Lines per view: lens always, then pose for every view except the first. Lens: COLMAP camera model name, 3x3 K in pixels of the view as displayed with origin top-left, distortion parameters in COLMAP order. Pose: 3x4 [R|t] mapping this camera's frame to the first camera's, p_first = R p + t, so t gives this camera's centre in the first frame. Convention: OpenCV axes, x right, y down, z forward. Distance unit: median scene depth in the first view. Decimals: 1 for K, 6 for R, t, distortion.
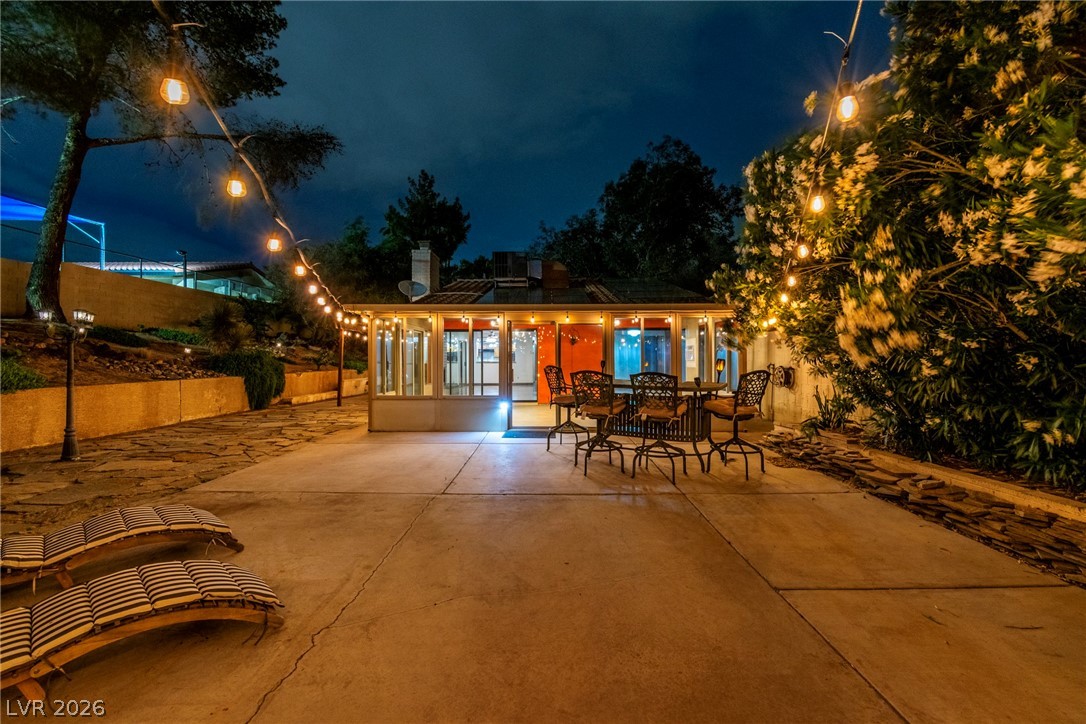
lens RADIAL K [[477.0, 0, 541.7], [0, 477.0, 357.4], [0, 0, 1]] dist [0.001252, -0.000472]
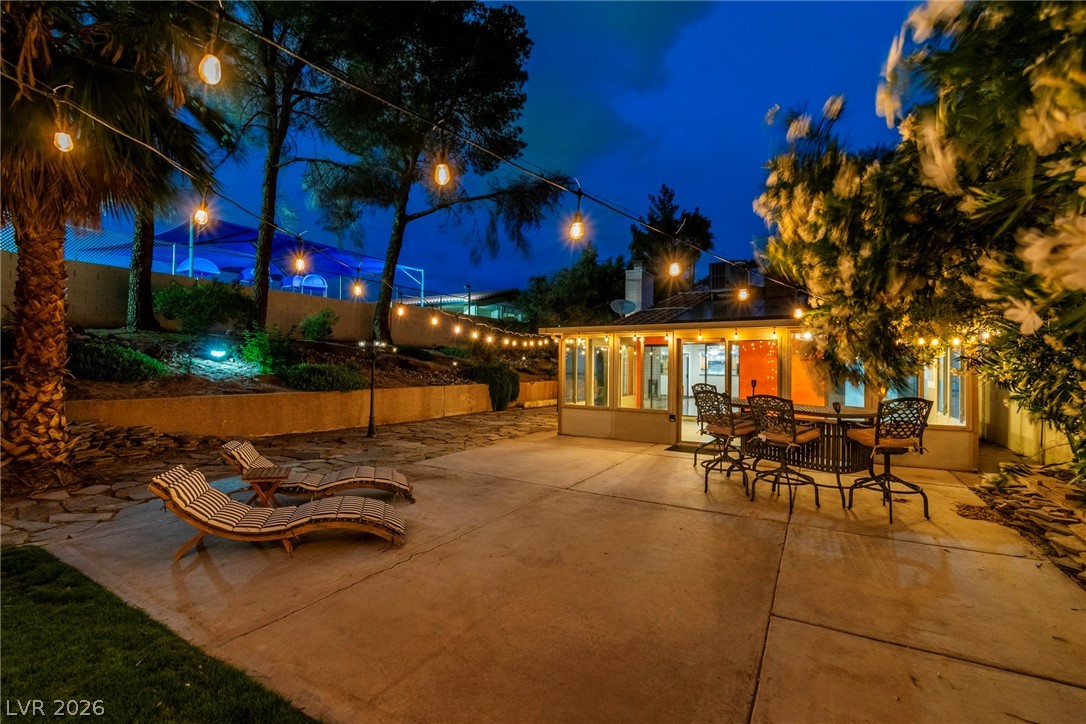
lens RADIAL K [[477.0, 0, 541.7], [0, 477.0, 357.4], [0, 0, 1]] dist [0.001252, -0.000472]
pose [[0.864696, -0.001163, -0.502295, 0.190738], [-0.008650, 0.999815, -0.017206, -0.014640], [0.502222, 0.019223, 0.864525, -0.047845]]
